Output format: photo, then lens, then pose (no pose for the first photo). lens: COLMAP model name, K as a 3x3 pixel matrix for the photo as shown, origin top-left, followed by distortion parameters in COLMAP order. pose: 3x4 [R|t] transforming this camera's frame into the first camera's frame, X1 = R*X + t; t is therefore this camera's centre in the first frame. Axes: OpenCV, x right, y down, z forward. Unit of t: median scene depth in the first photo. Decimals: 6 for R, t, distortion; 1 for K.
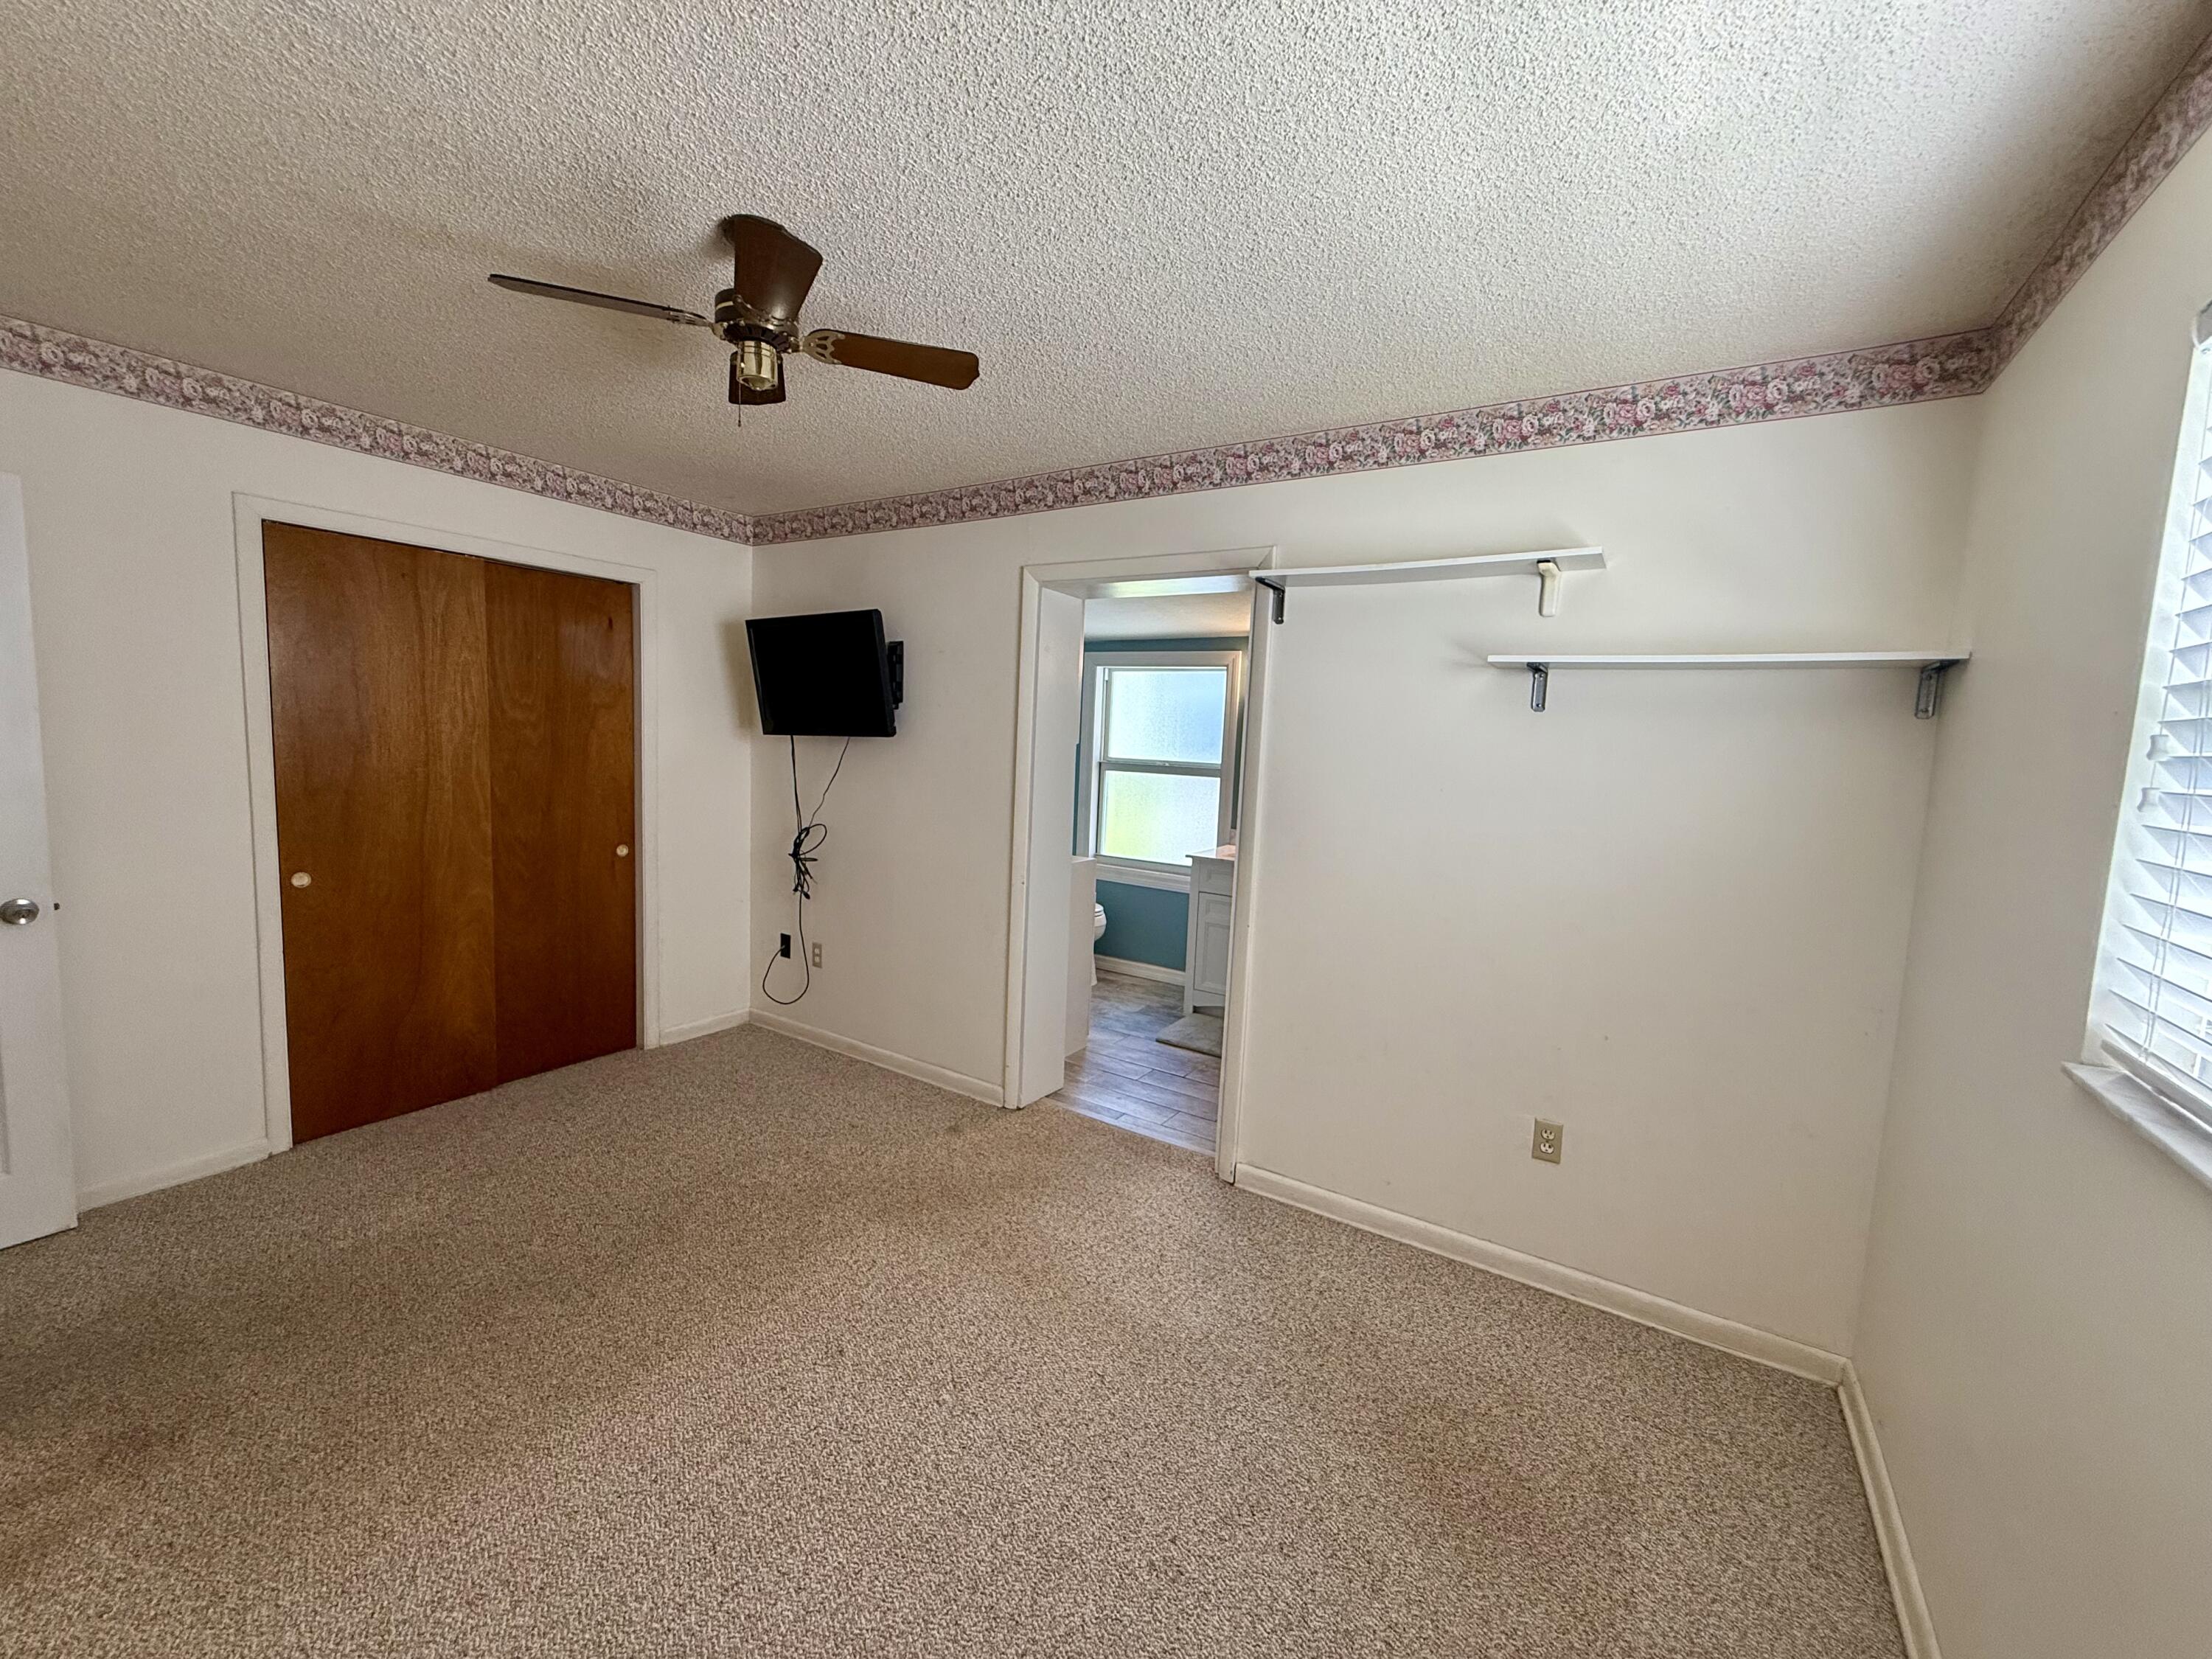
lens RADIAL K [[883.3, 0, 1106.0], [0, 883.3, 829.5], [0, 0, 1]] dist [0.000178, 0.001374]
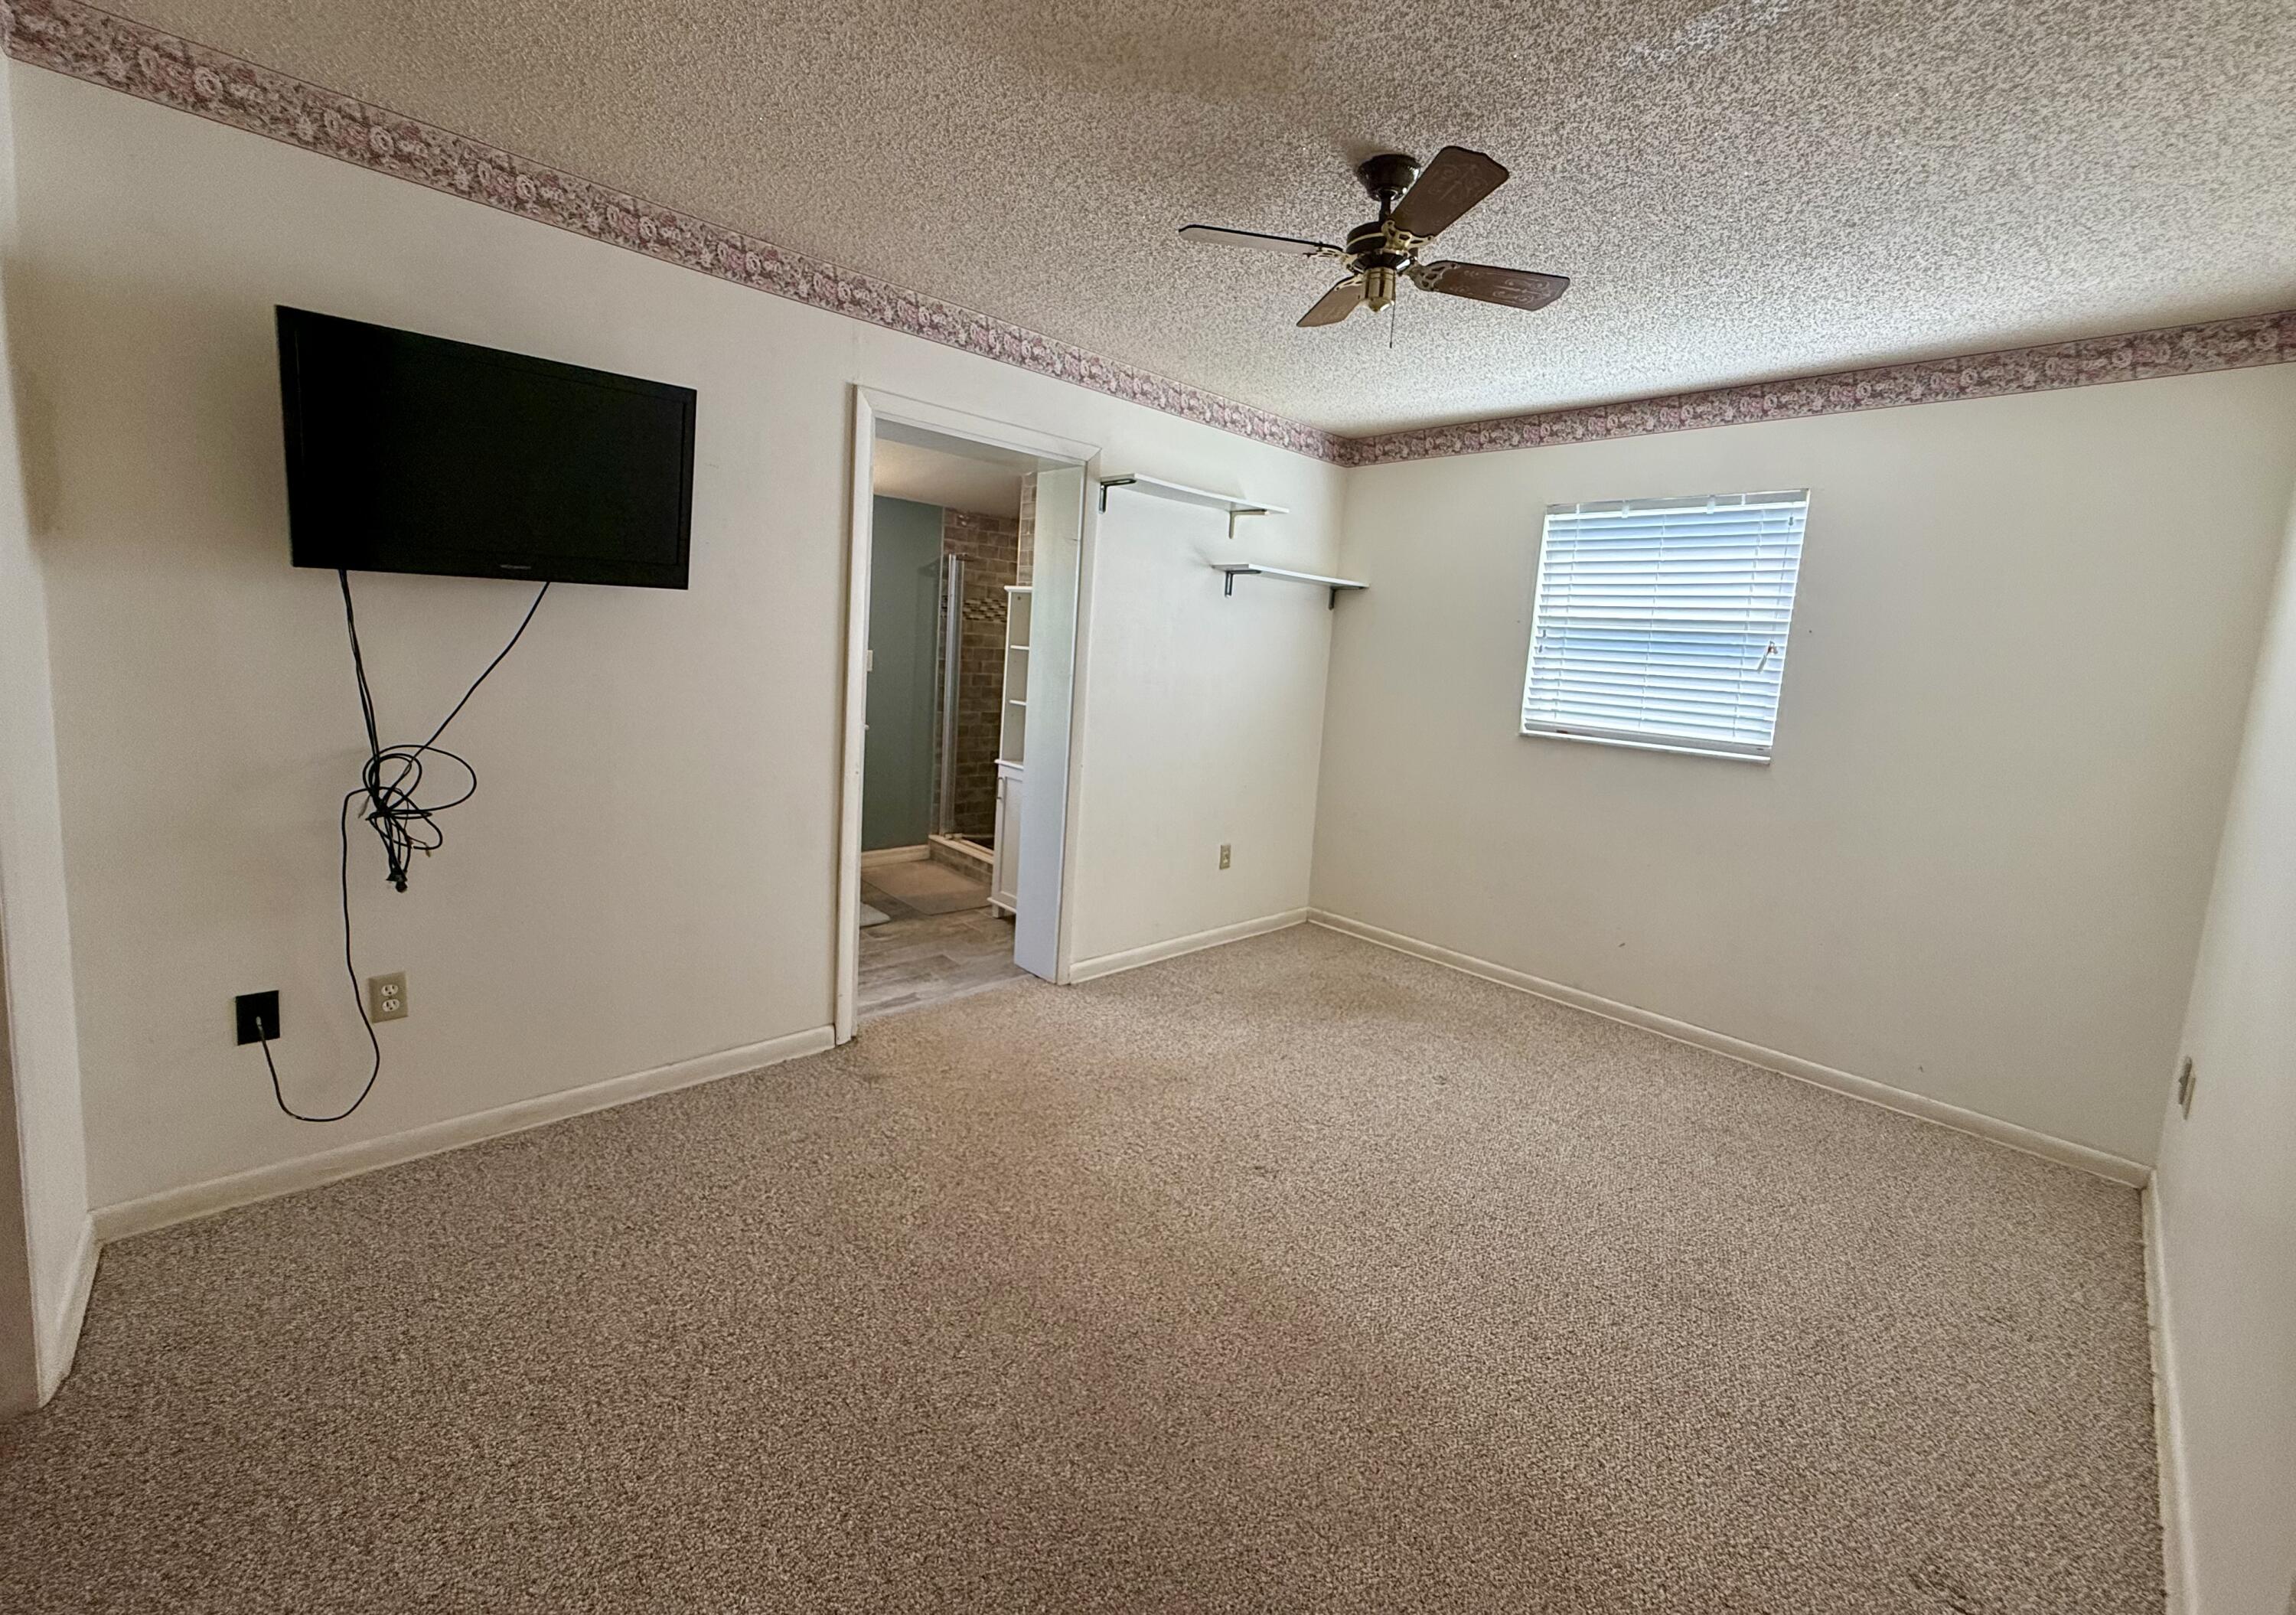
lens RADIAL K [[912.1, 0, 1140.0], [0, 912.1, 749.1], [0, 0, 1]] dist [-0.000526, 0.000051]
pose [[0.252167, -0.143864, 0.956930, -1.066777], [0.047113, 0.989540, 0.136352, -0.083818], [-0.966536, 0.010701, 0.256307, 0.650952]]
